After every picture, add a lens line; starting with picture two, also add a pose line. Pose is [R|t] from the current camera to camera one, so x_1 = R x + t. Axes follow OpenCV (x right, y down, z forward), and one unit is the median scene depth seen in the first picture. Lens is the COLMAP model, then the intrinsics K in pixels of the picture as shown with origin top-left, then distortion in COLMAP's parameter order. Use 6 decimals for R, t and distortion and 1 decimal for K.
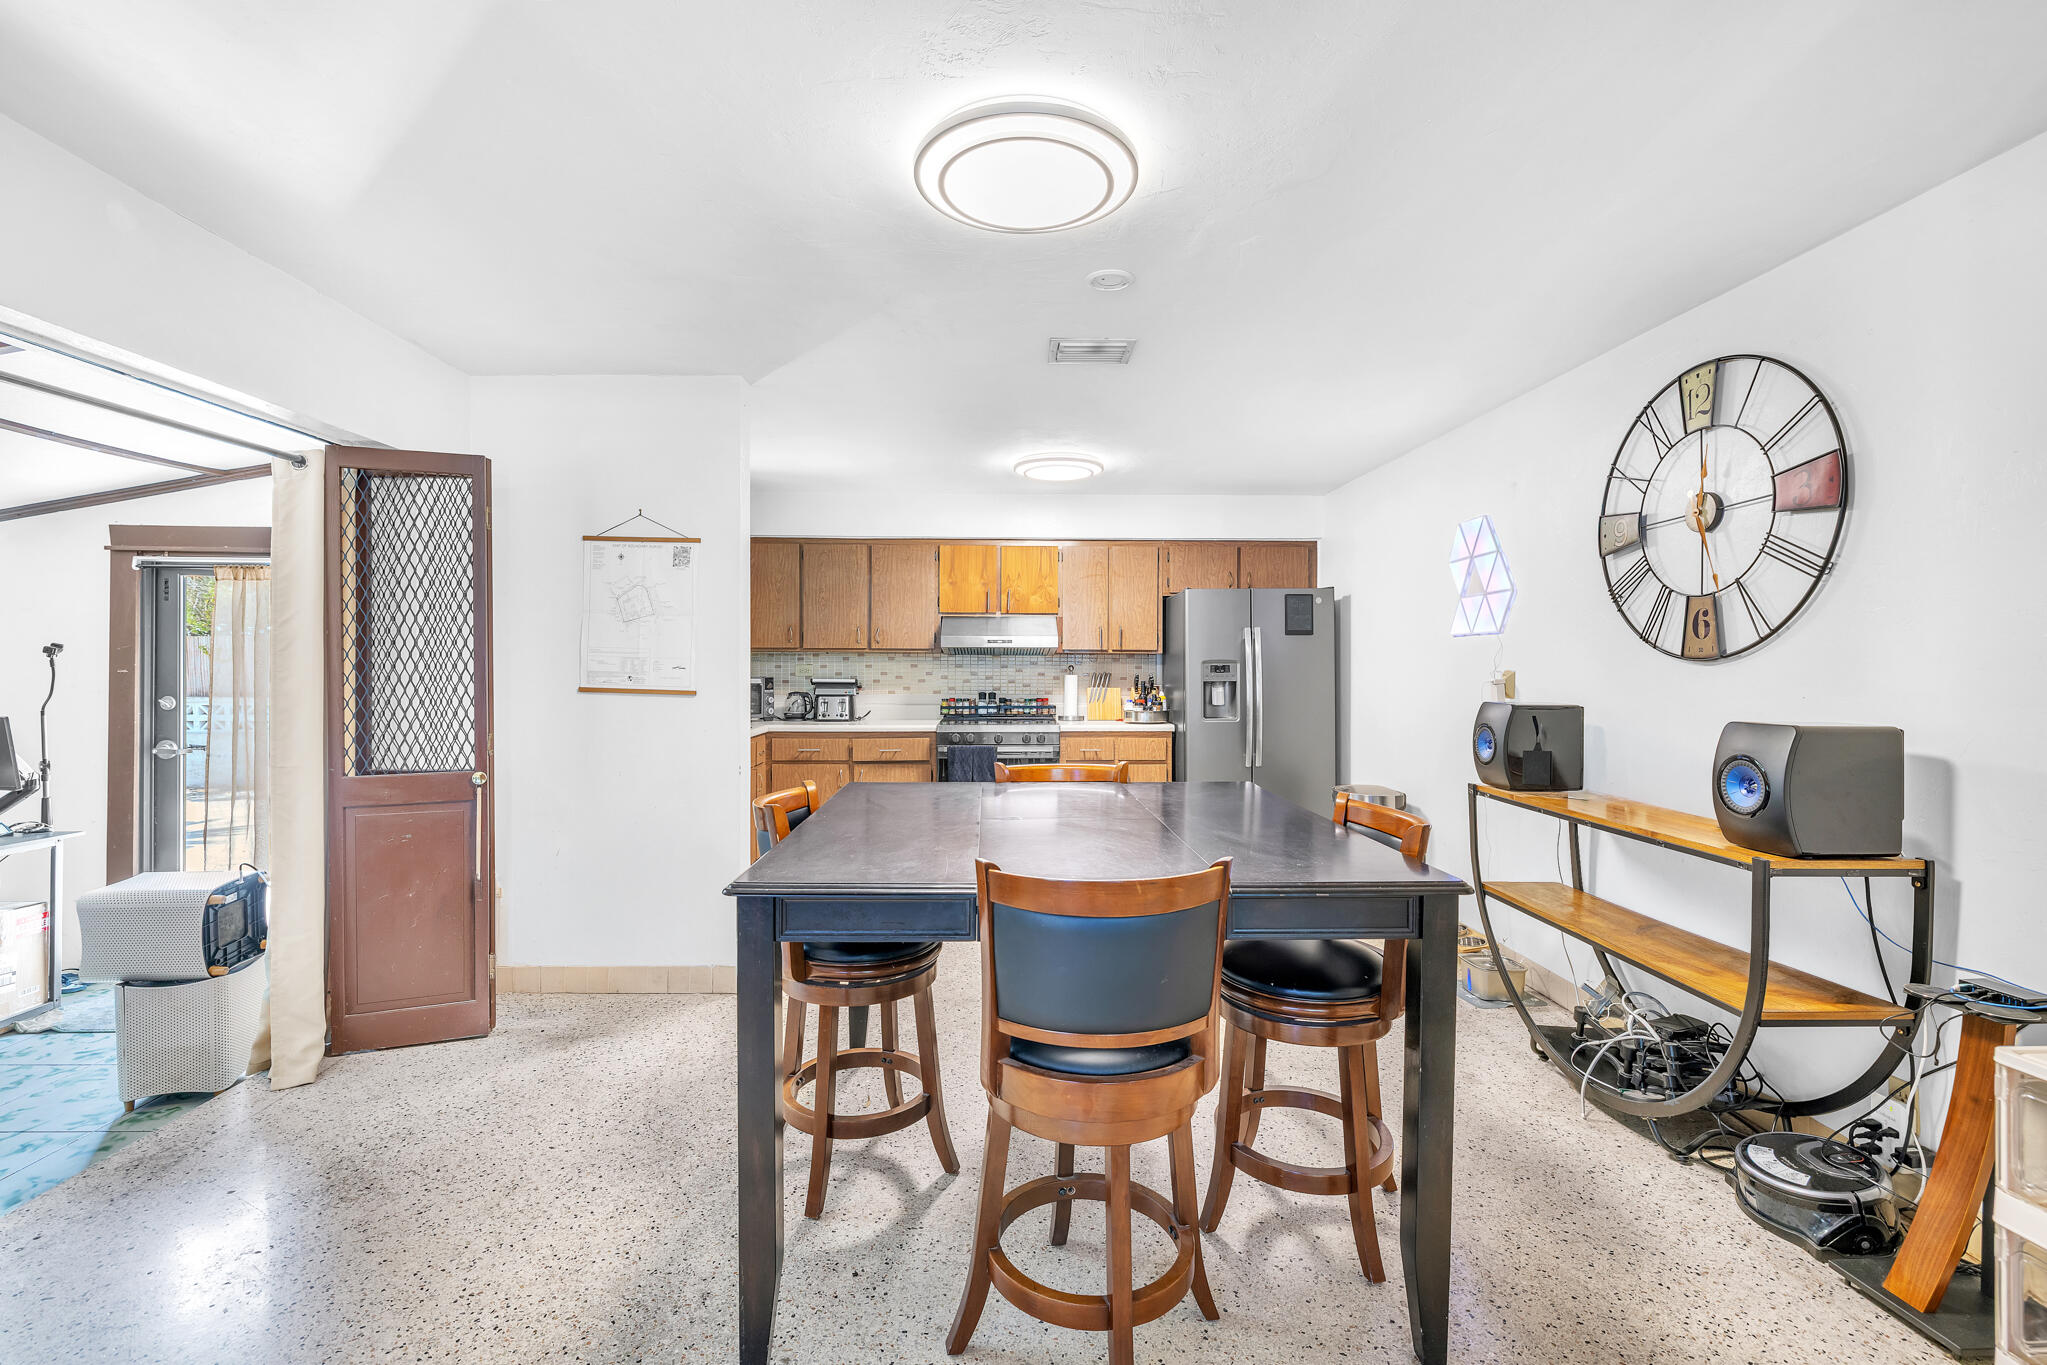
lens RADIAL K [[879.7, 0, 1026.0], [0, 879.7, 673.4], [0, 0, 1]] dist [0.001497, 0.000157]
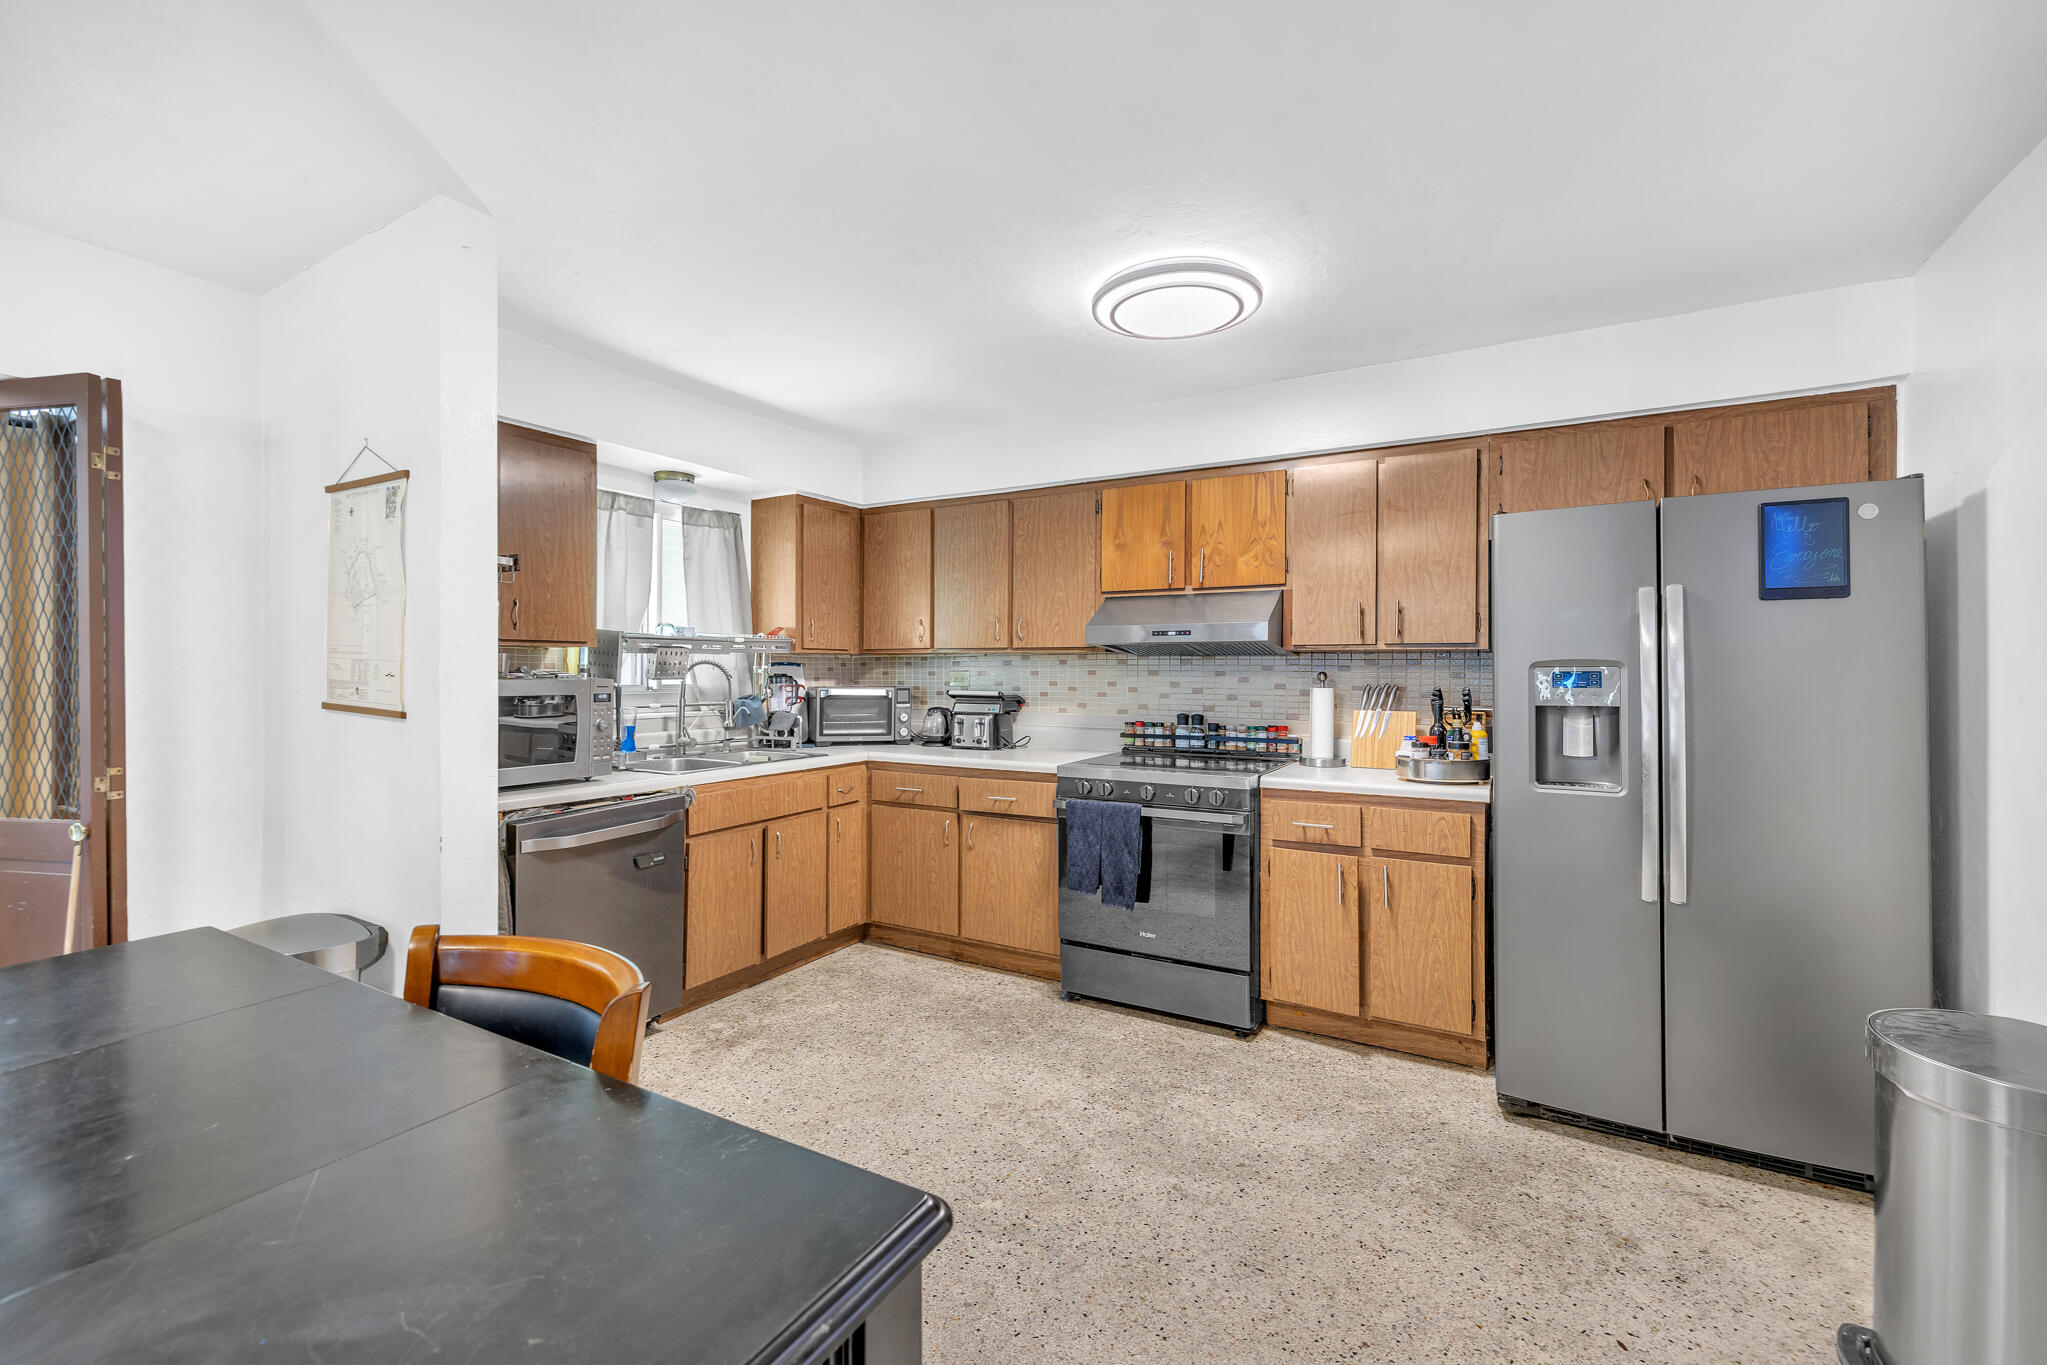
lens RADIAL K [[879.7, 0, 1018.5], [0, 879.7, 669.8], [0, 0, 1]] dist [0.001497, 0.000157]
pose [[0.847455, -0.001412, -0.530866, 0.195058], [-0.005166, 0.999927, -0.010906, -0.003129], [0.530842, 0.011985, 0.847386, 0.404657]]
